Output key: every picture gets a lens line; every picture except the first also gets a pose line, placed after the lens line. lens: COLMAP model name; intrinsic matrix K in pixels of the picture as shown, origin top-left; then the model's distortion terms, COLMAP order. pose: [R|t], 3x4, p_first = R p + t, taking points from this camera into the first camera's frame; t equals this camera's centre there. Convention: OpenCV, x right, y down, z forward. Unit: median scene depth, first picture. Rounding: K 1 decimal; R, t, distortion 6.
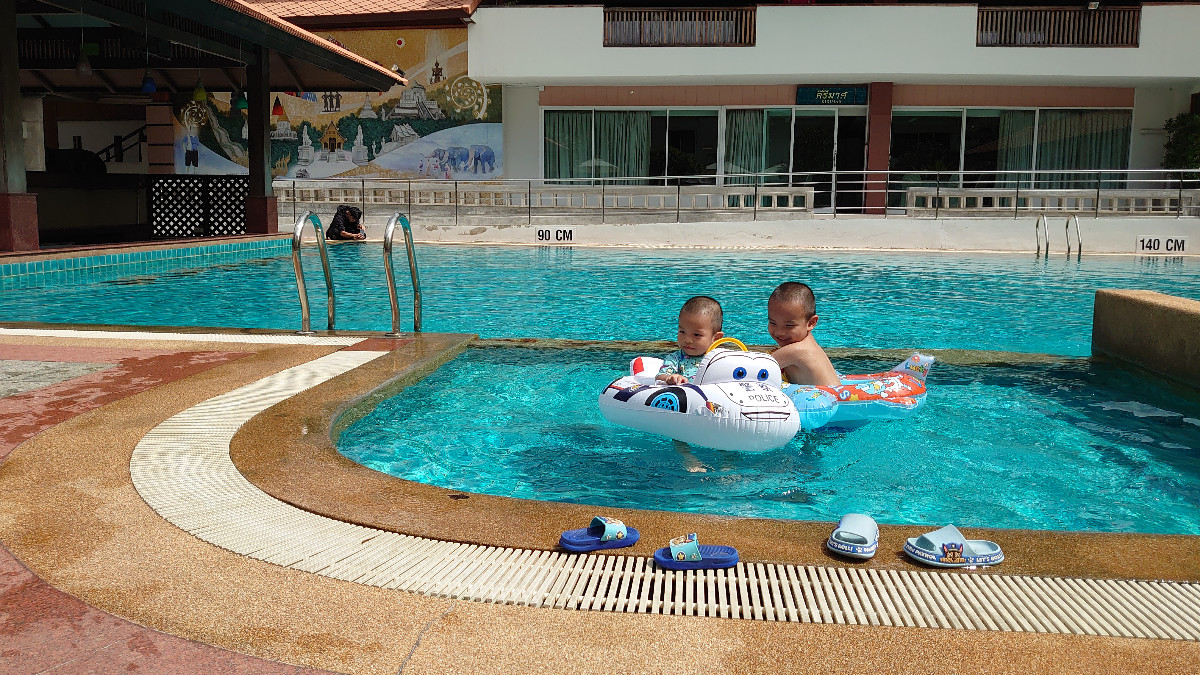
lens RADIAL K [[973.3, 0, 600.0], [0, 973.3, 337.5], [0, 0, 1]] dist [-0.005302, -0.011764]
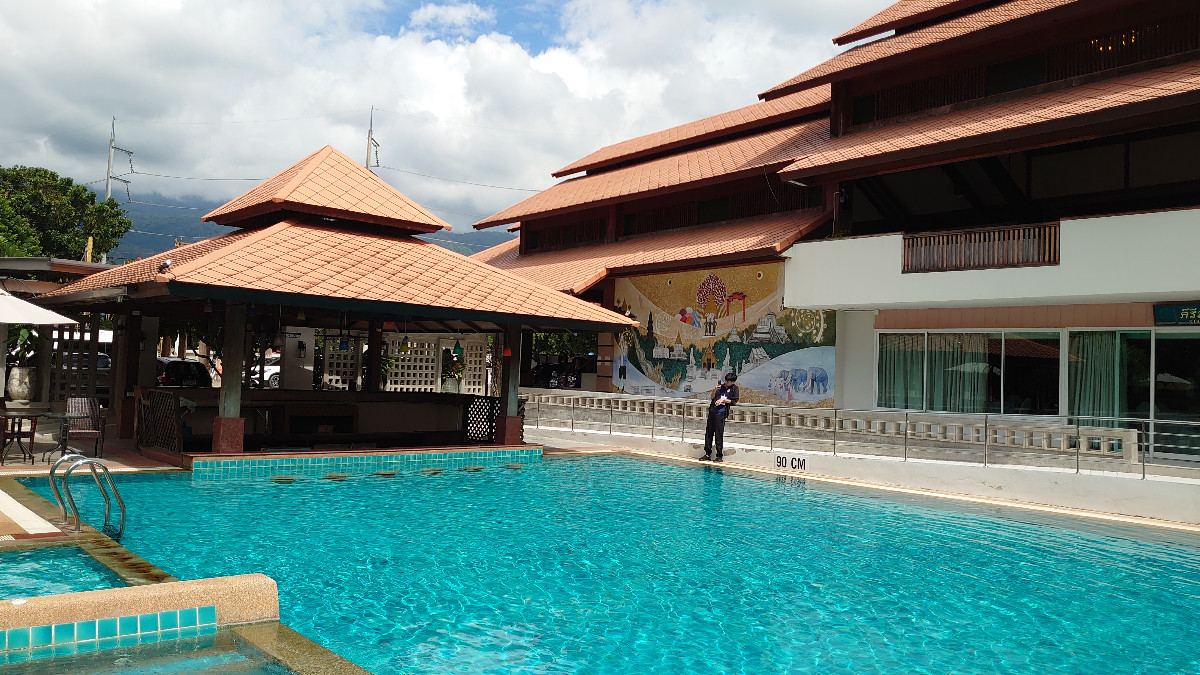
lens RADIAL K [[973.3, 0, 600.0], [0, 973.3, 337.5], [0, 0, 1]] dist [-0.005302, -0.011764]
pose [[0.714008, -0.003579, -0.700128, 0.438146], [-0.125614, 0.983106, -0.133130, -0.061654], [0.688776, 0.183002, 0.701496, 0.105912]]
